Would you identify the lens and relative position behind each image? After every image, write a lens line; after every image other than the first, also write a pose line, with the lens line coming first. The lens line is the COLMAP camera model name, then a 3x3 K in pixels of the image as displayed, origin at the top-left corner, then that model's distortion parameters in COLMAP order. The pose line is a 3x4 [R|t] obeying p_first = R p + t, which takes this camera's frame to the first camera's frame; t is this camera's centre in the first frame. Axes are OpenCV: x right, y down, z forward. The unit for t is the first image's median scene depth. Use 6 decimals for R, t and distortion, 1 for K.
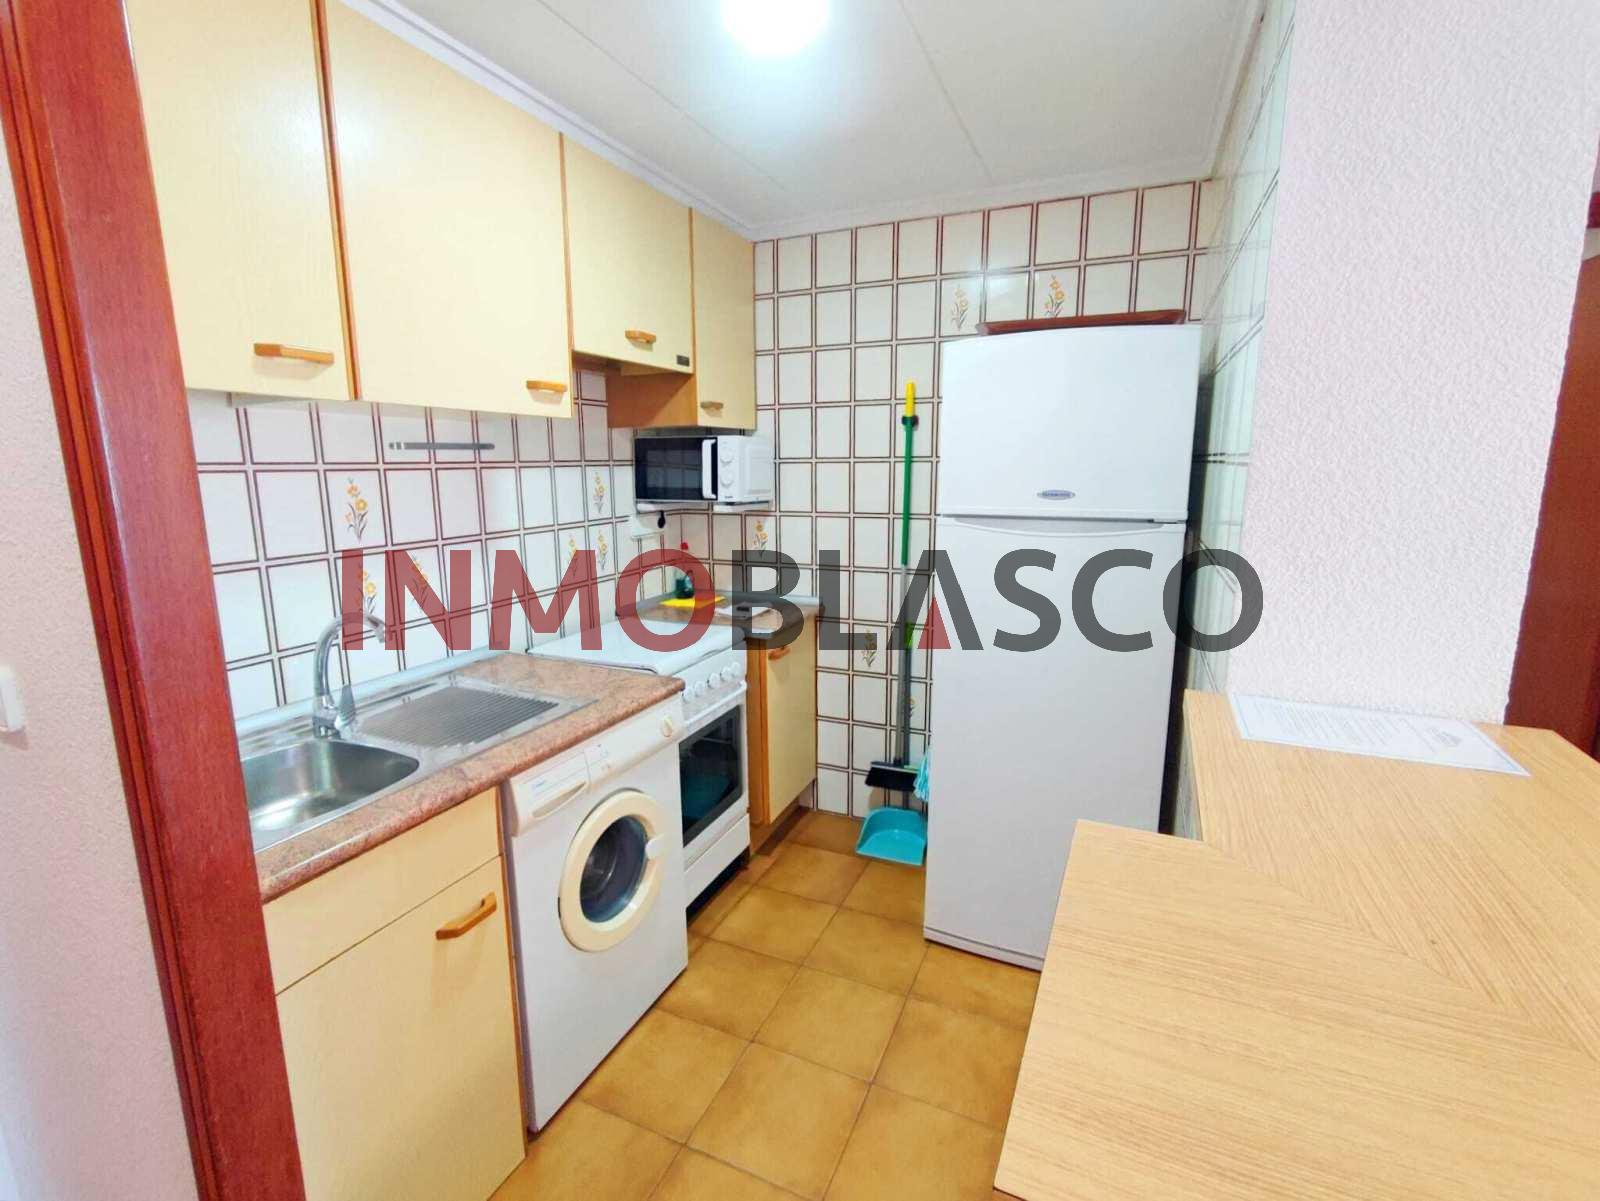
lens RADIAL K [[734.2, 0, 814.7], [0, 734.2, 598.6], [0, 0, 1]] dist [-0.006168, 0.006485]
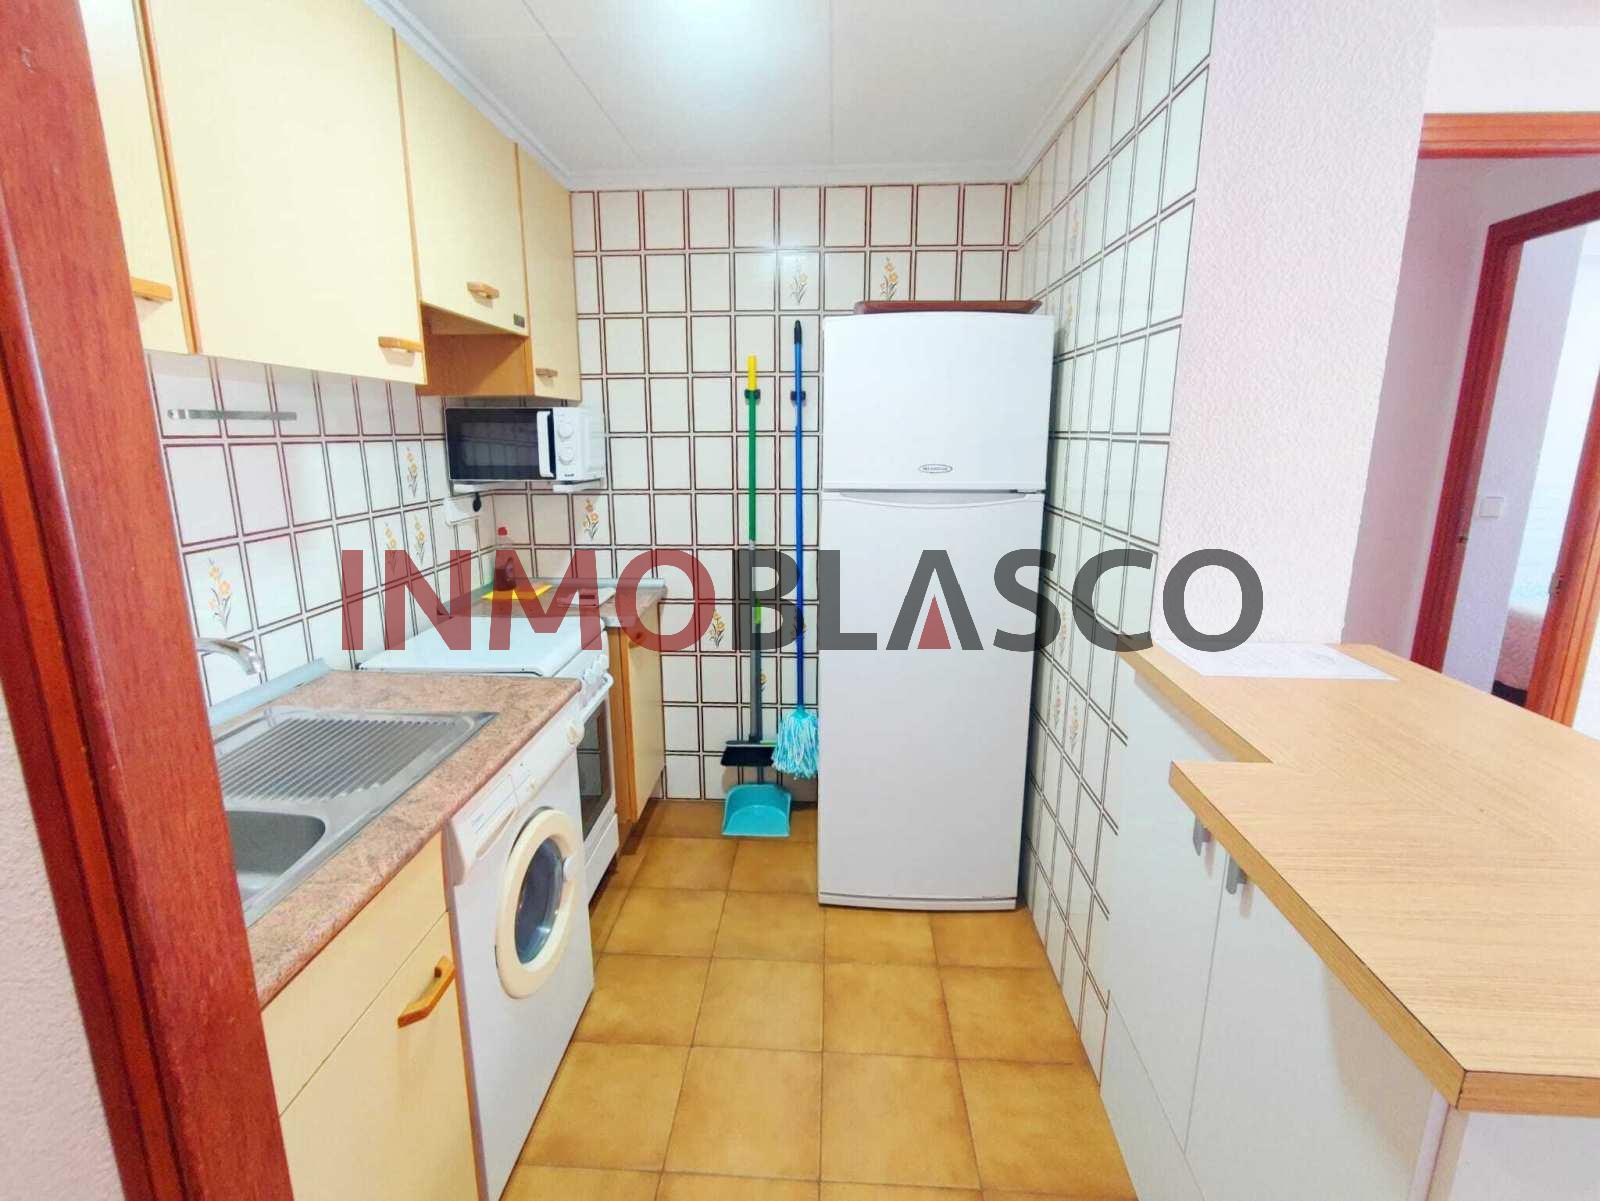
lens RADIAL K [[734.2, 0, 815.1], [0, 734.2, 596.4], [0, 0, 1]] dist [-0.006168, 0.006485]
pose [[0.936523, -0.071255, 0.343290, -0.184981], [0.059833, 0.997249, 0.043764, -0.012080], [-0.345464, -0.020446, 0.938209, 0.047827]]
